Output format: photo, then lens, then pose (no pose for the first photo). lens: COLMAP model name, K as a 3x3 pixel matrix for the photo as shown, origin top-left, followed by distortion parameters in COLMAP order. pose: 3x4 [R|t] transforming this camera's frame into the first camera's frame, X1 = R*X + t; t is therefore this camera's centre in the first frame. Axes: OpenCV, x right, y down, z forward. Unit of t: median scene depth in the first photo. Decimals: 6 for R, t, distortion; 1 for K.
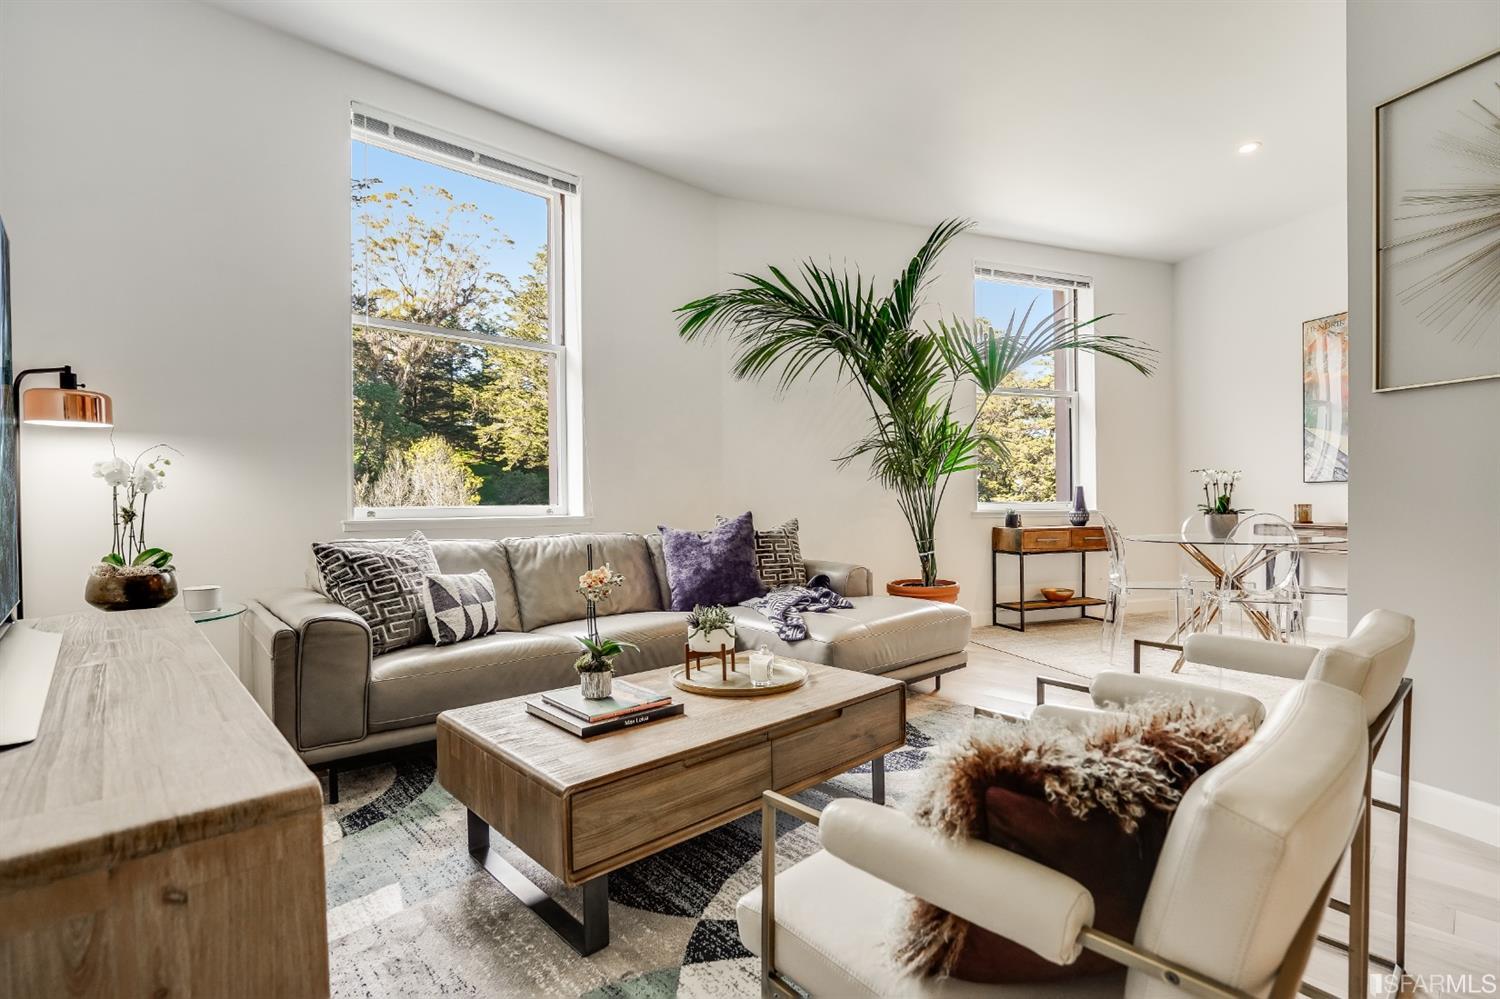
lens RADIAL K [[709.1, 0, 756.5], [0, 709.1, 507.3], [0, 0, 1]] dist [-0.004638, 0.000023]
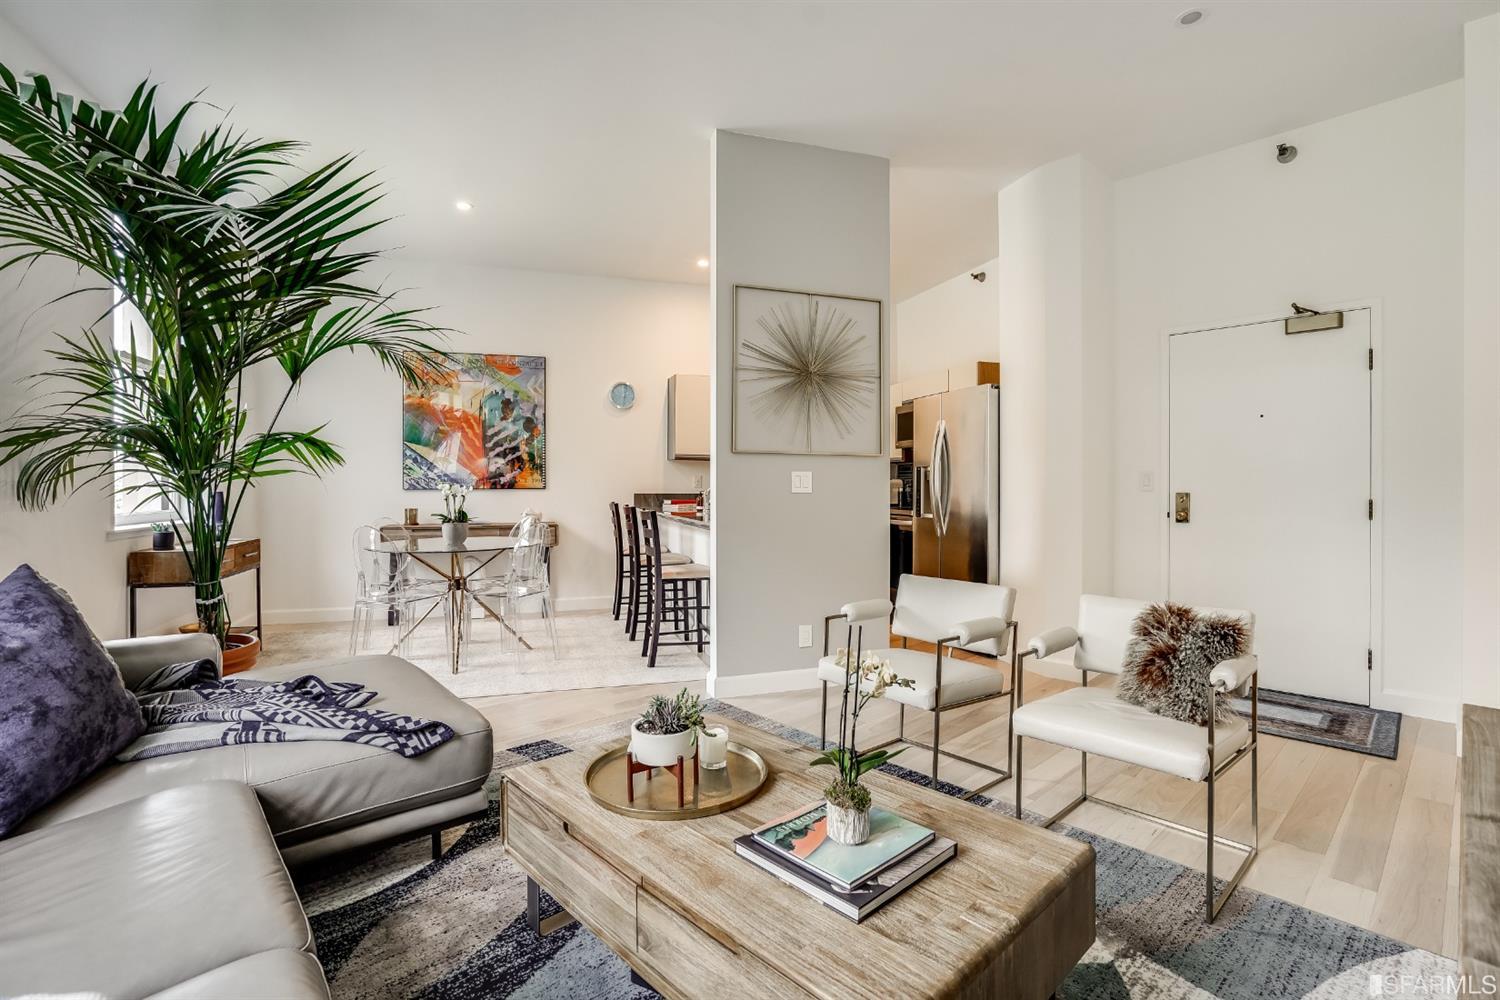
lens RADIAL K [[667.6, 0, 745.1], [0, 667.6, 490.9], [0, 0, 1]] dist [-0.000935, -0.000039]
pose [[0.011508, 0.003344, 0.999928, -0.479503], [0.002959, 0.999990, -0.003378, -0.038814], [-0.999929, 0.002998, 0.011498, 0.615324]]
